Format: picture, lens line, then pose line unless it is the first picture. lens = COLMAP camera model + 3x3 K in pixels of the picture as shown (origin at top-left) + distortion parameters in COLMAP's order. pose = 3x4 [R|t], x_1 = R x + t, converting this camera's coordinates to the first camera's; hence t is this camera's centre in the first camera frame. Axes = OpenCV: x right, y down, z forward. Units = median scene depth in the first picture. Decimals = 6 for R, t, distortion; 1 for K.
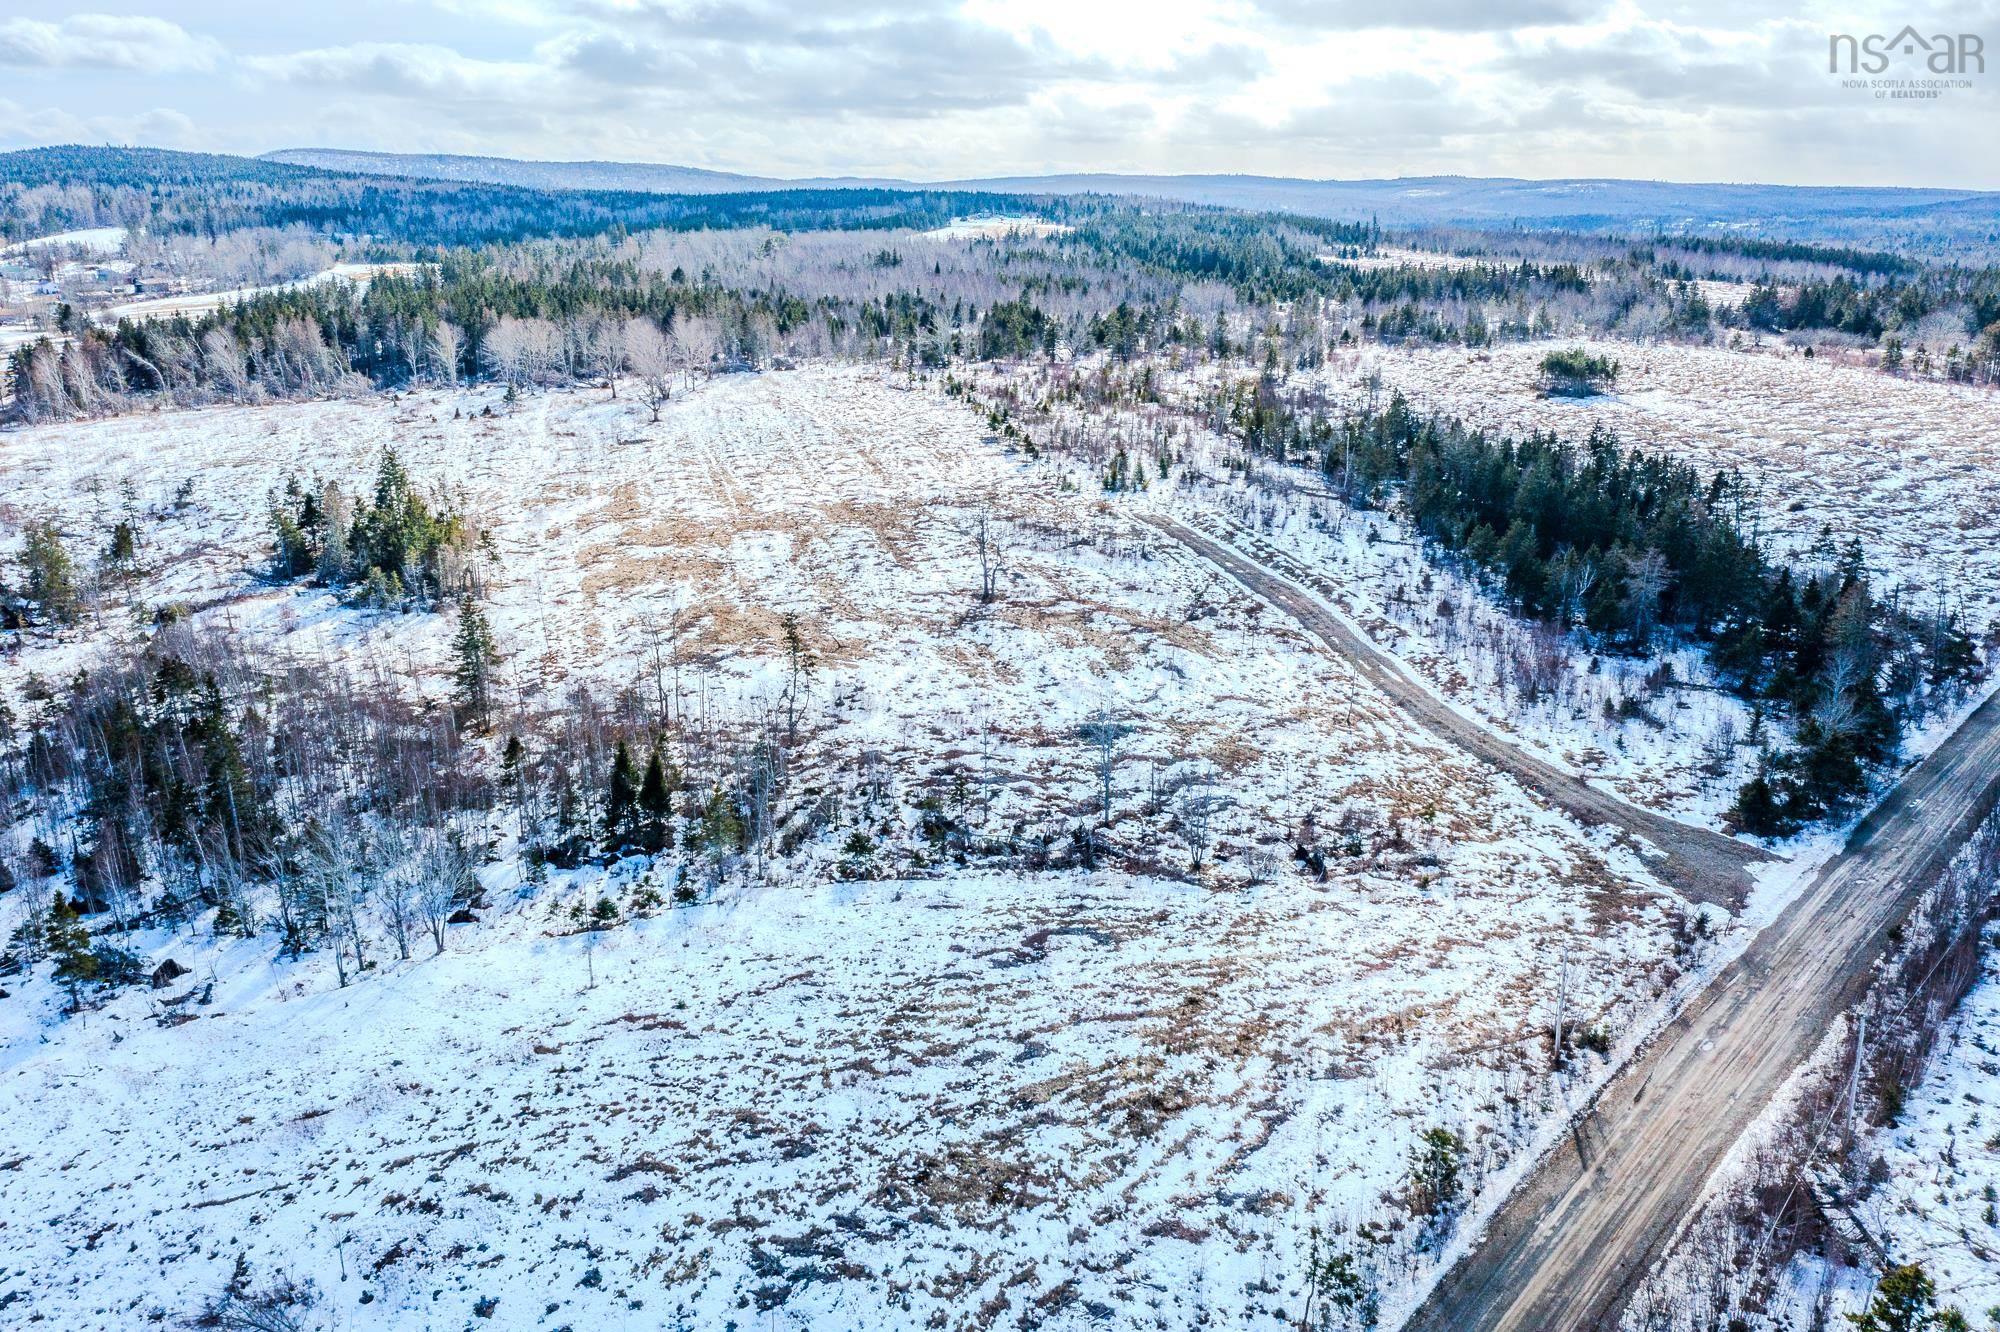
lens RADIAL K [[1593.2, 0, 994.8], [0, 1593.2, 674.4], [0, 0, 1]] dist [-0.002205, 0.009327]
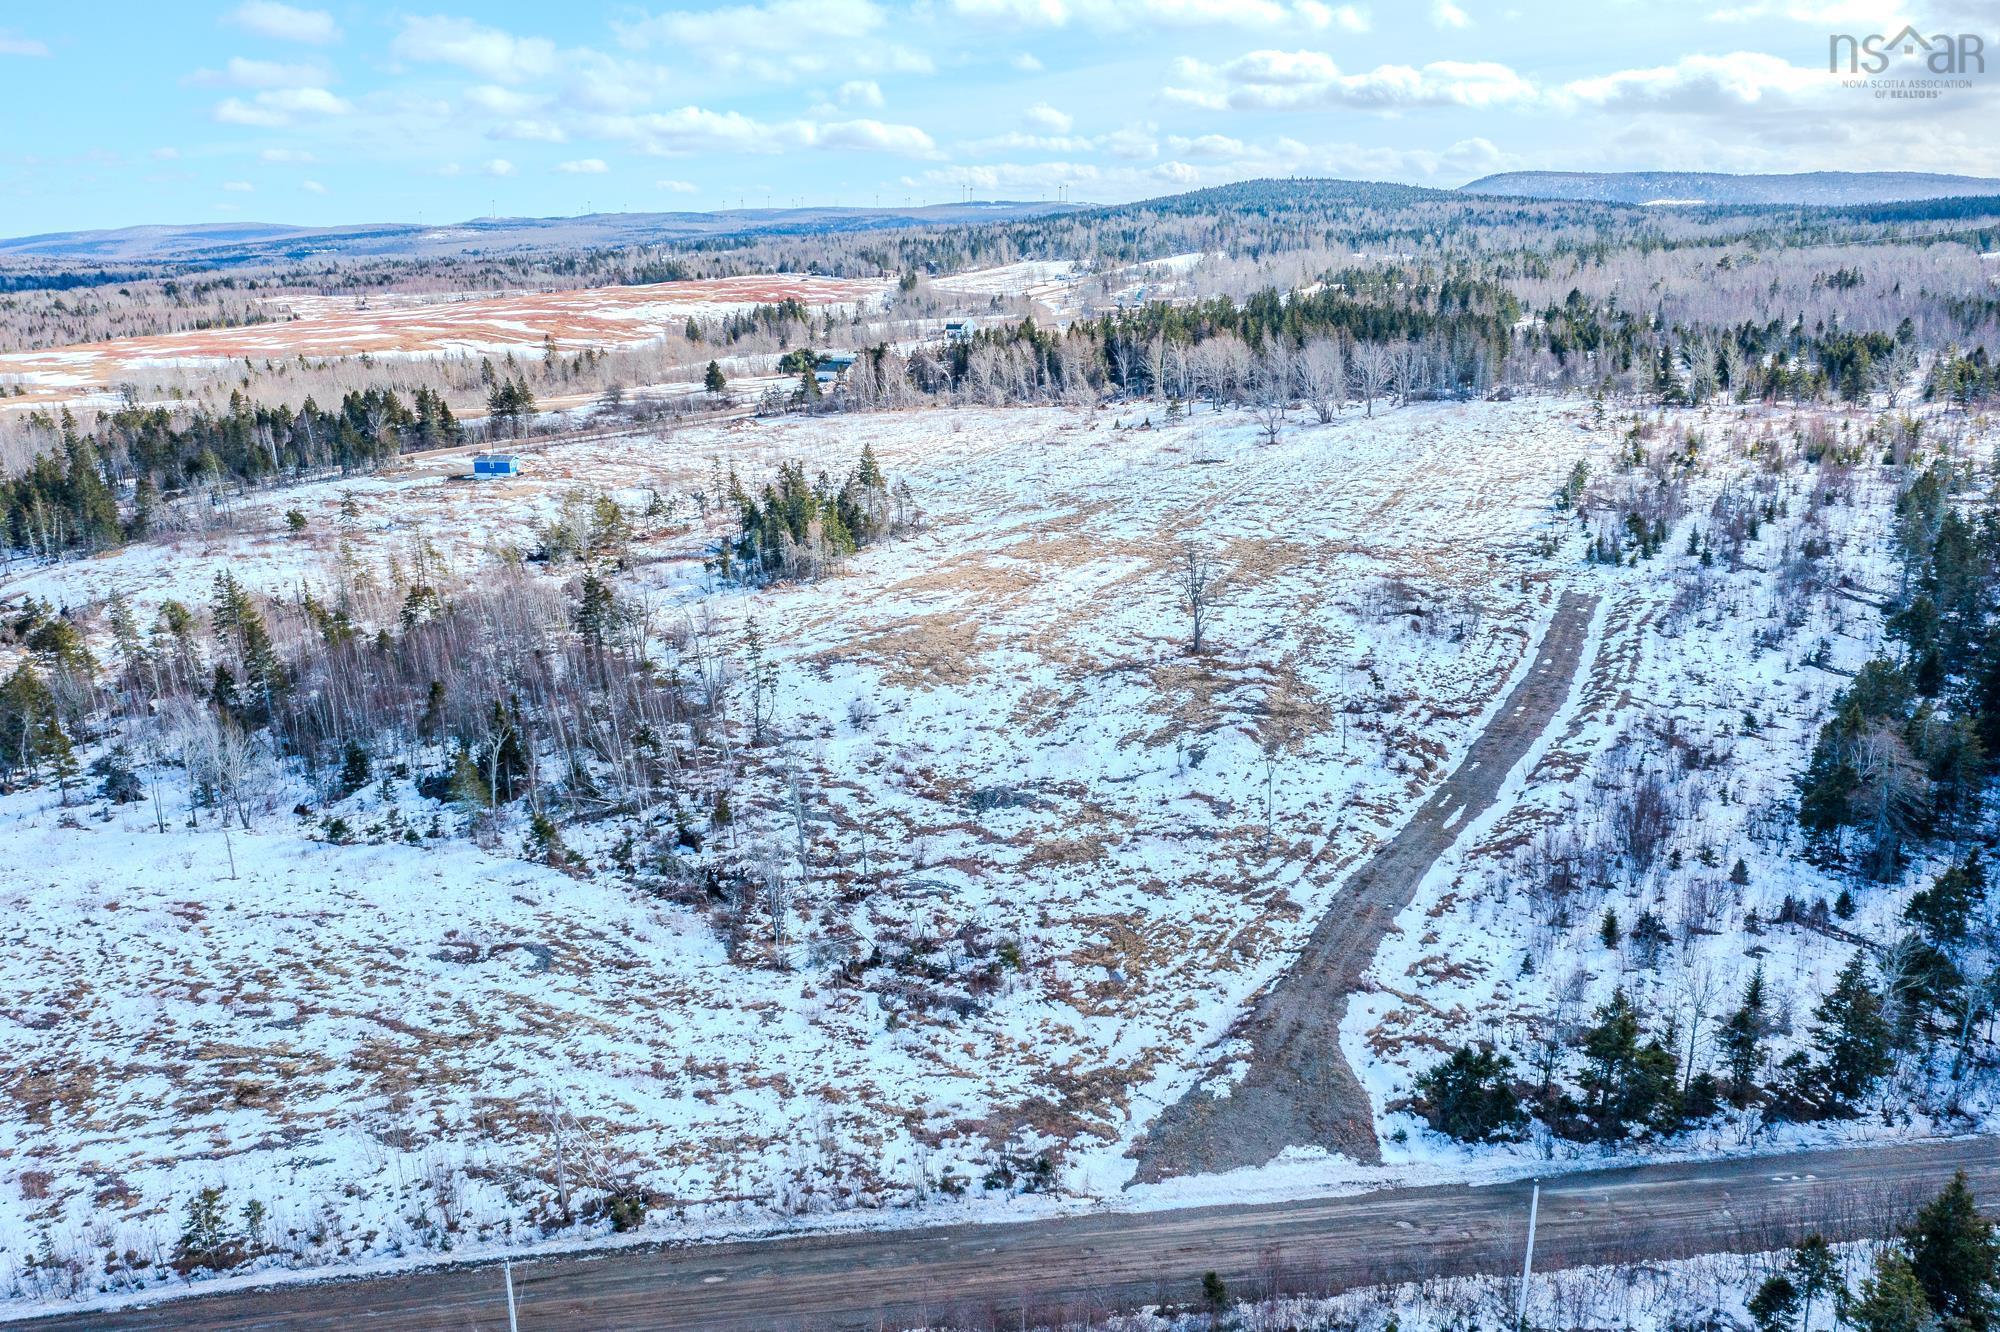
lens RADIAL K [[1593.2, 0, 997.7], [0, 1593.2, 662.7], [0, 0, 1]] dist [-0.002205, 0.009327]
pose [[0.746820, 0.156174, -0.646428, 0.535378], [-0.167619, 0.984857, 0.044287, -0.067087], [0.643556, 0.075279, 0.761688, 0.244051]]
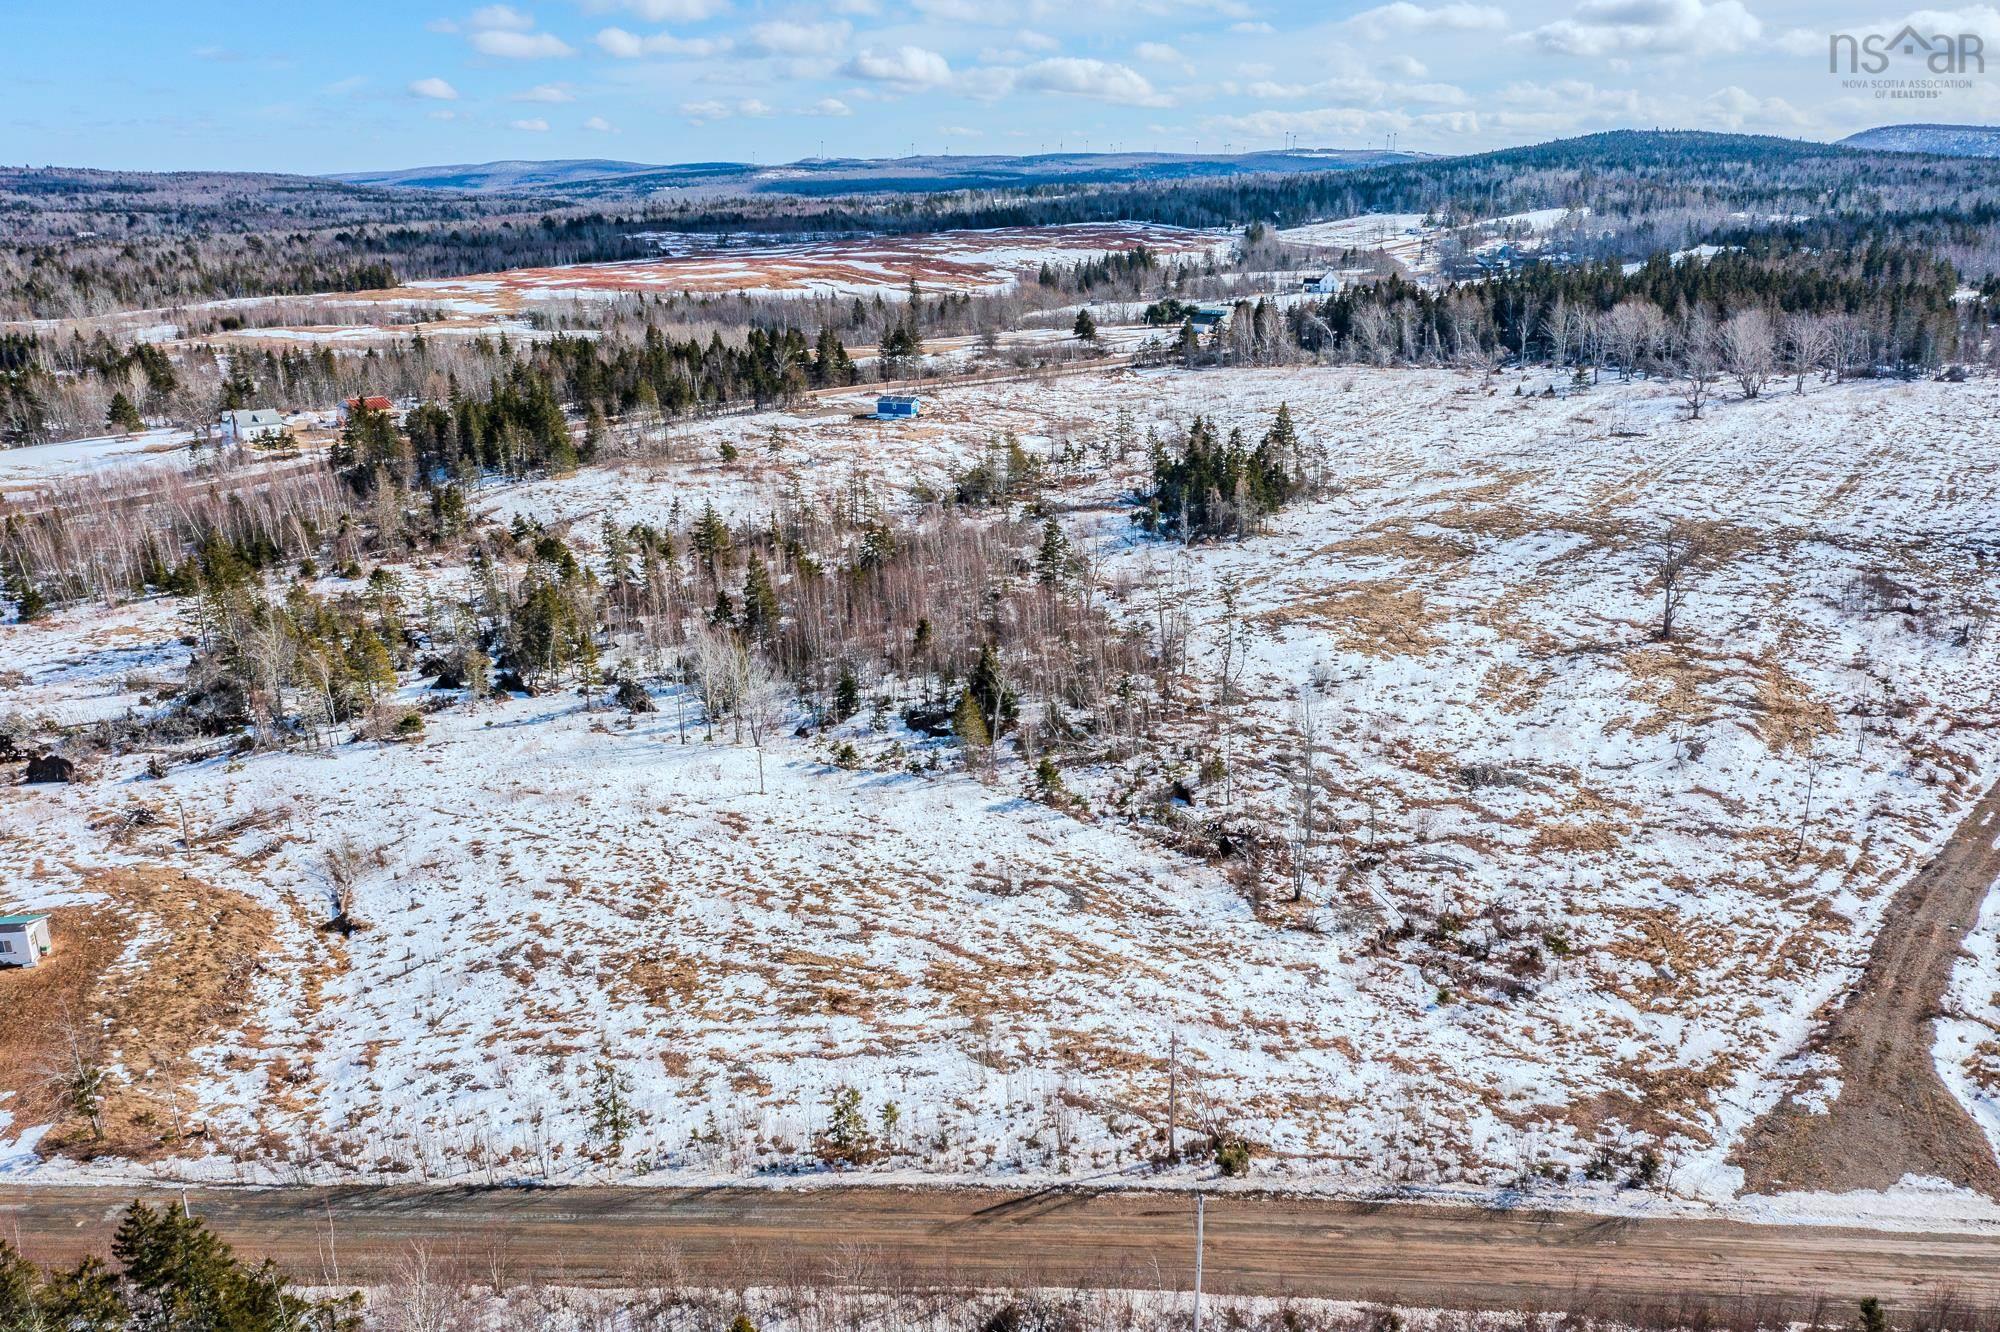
lens RADIAL K [[1593.2, 0, 997.7], [0, 1593.2, 656.6], [0, 0, 1]] dist [-0.002205, 0.009327]
pose [[0.609507, 0.221817, -0.761116, 0.471038], [-0.220521, 0.969607, 0.105984, -0.052770], [0.761493, 0.103244, 0.639898, 0.168135]]
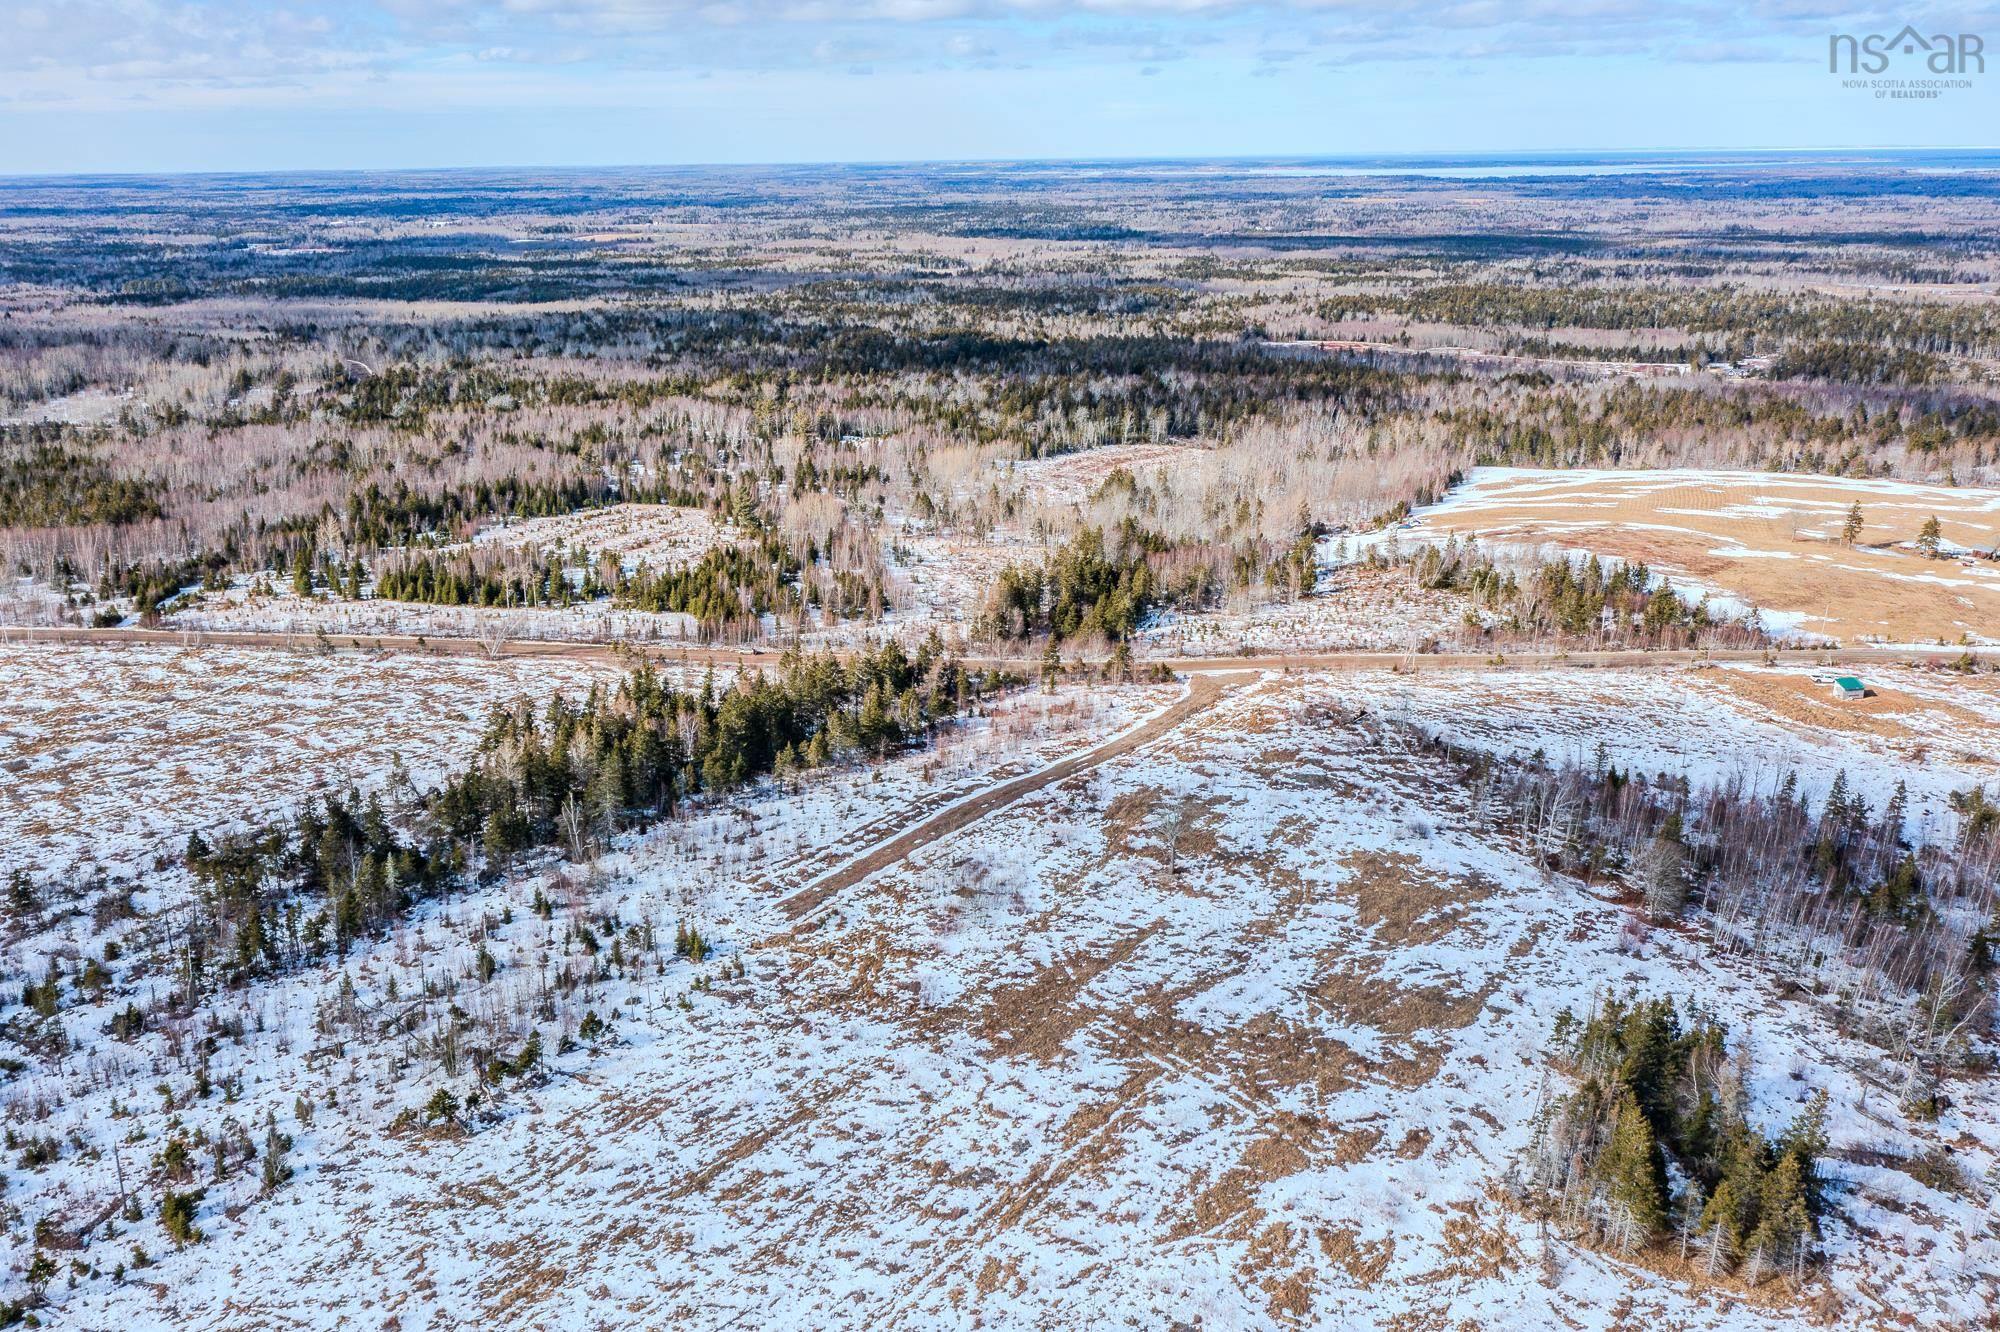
lens RADIAL K [[1593.2, 0, 1001.5], [0, 1593.2, 696.9], [0, 0, 1]] dist [-0.002205, 0.009327]
pose [[-0.658185, -0.245800, 0.711601, -0.746401], [0.219149, 0.841717, 0.493444, -0.788417], [-0.720255, 0.480724, -0.500138, 1.697349]]
